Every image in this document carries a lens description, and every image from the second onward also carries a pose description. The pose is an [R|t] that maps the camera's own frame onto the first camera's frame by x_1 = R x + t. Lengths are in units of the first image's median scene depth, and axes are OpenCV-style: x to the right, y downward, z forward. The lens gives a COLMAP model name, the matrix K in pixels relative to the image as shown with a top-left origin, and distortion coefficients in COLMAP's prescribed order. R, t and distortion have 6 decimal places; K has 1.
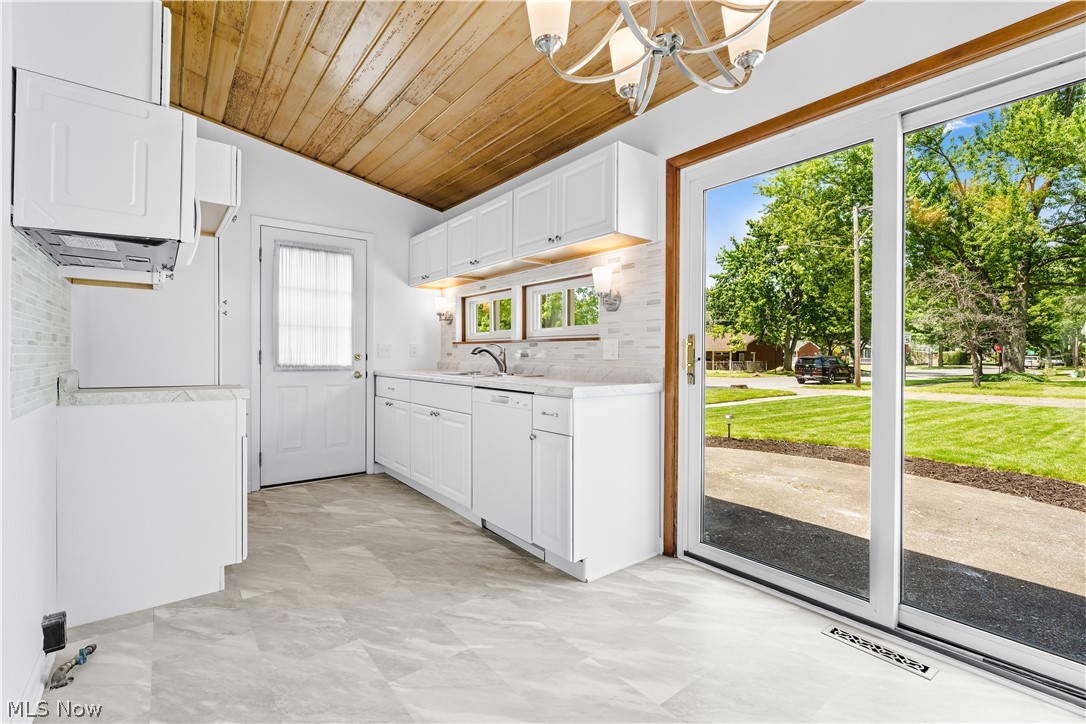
lens RADIAL K [[502.5, 0, 546.7], [0, 502.5, 358.7], [0, 0, 1]] dist [-0.009324, -0.000411]
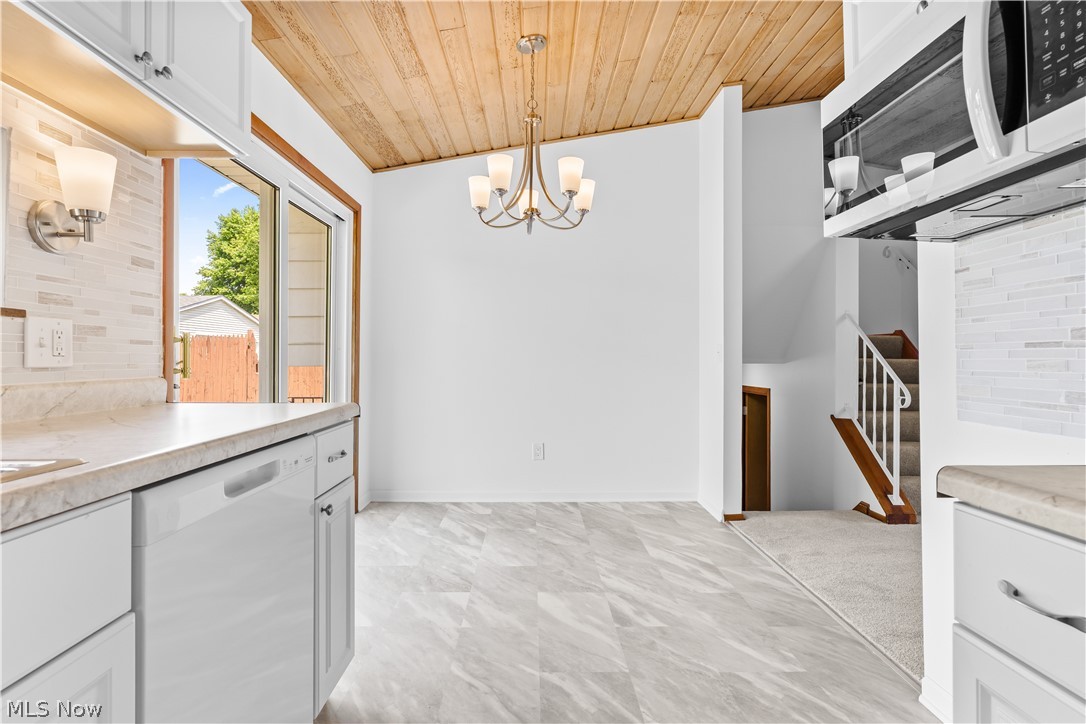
lens RADIAL K [[550.5, 0, 542.2], [0, 550.5, 353.4], [0, 0, 1]] dist [-0.028041, -0.000374]
pose [[-0.805565, 0.001210, 0.592506, -0.772403], [-0.000402, 0.999997, -0.002588, -0.013284], [-0.592507, -0.002323, -0.805562, 1.847567]]
